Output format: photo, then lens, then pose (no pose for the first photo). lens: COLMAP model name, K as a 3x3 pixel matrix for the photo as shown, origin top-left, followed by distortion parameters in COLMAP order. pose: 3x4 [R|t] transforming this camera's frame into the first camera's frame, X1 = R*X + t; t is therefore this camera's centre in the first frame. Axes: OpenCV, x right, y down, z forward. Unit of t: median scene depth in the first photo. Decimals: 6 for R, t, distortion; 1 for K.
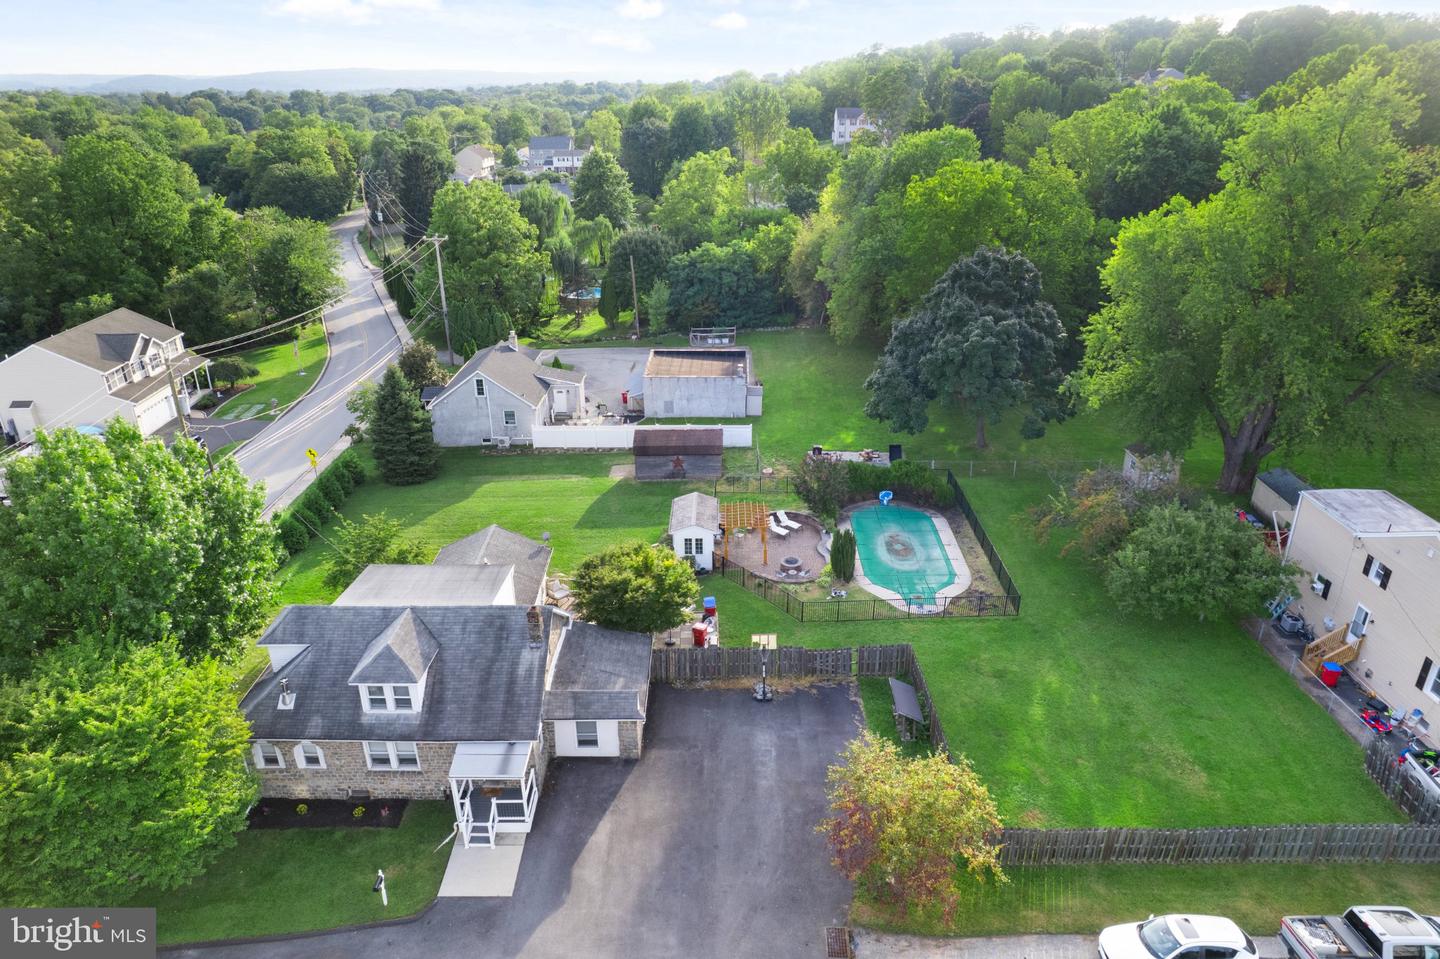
lens RADIAL K [[919.4, 0, 725.9], [0, 919.4, 480.7], [0, 0, 1]] dist [-0.083159, 0.072573]
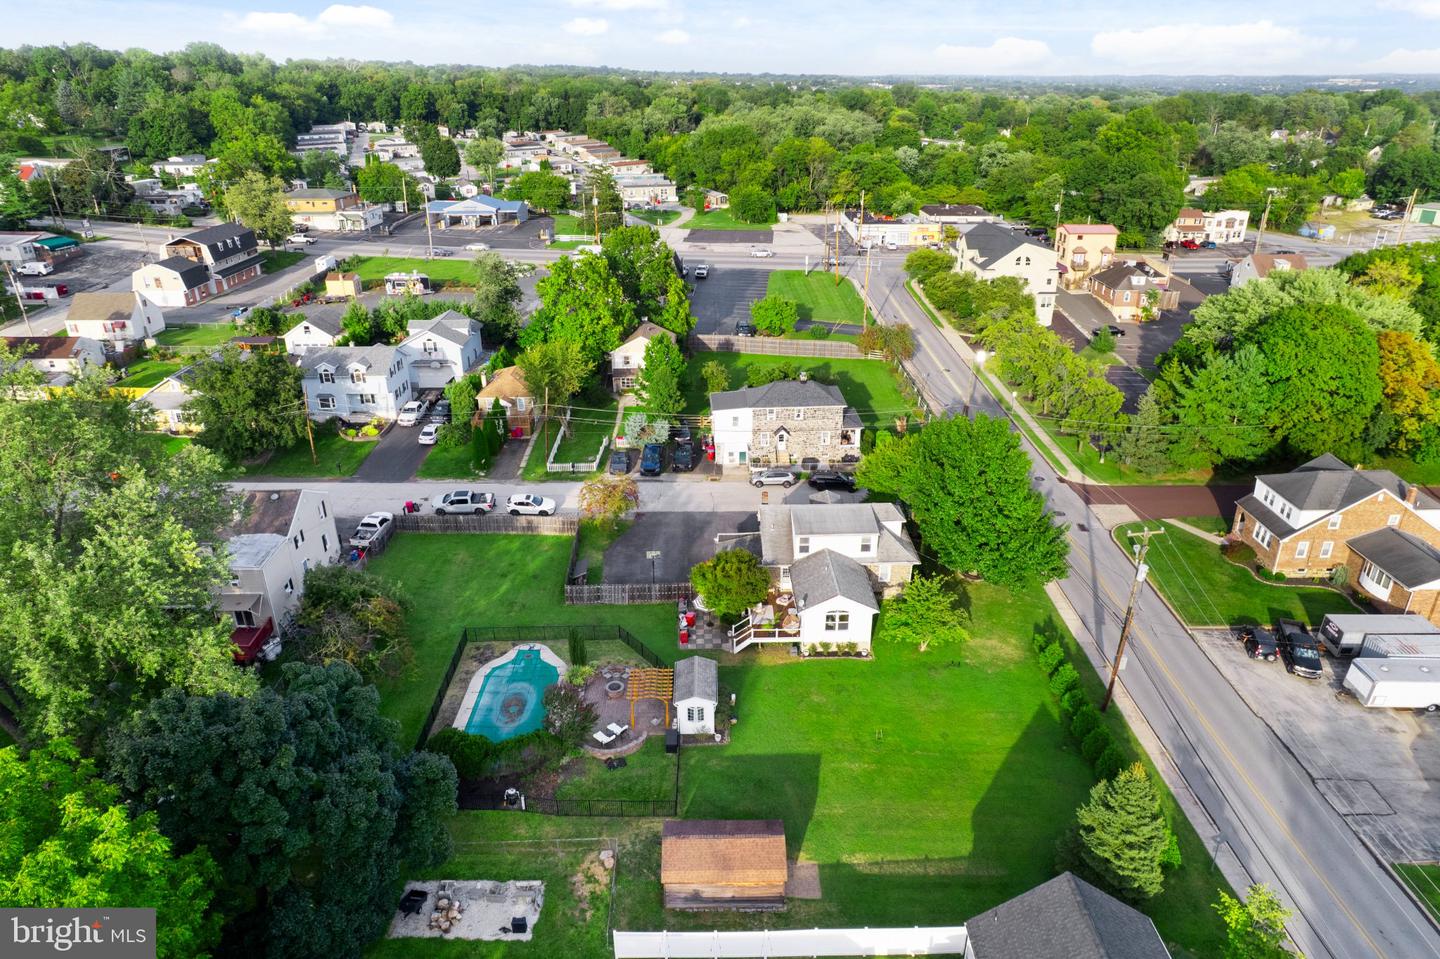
lens RADIAL K [[919.4, 0, 725.9], [0, 919.4, 480.7], [0, 0, 1]] dist [-0.083159, 0.072573]
pose [[-0.999761, 0.015315, -0.015590, -0.073725], [-0.001381, 0.667645, 0.744479, -1.226646], [0.021810, 0.744322, -0.667464, 2.013204]]
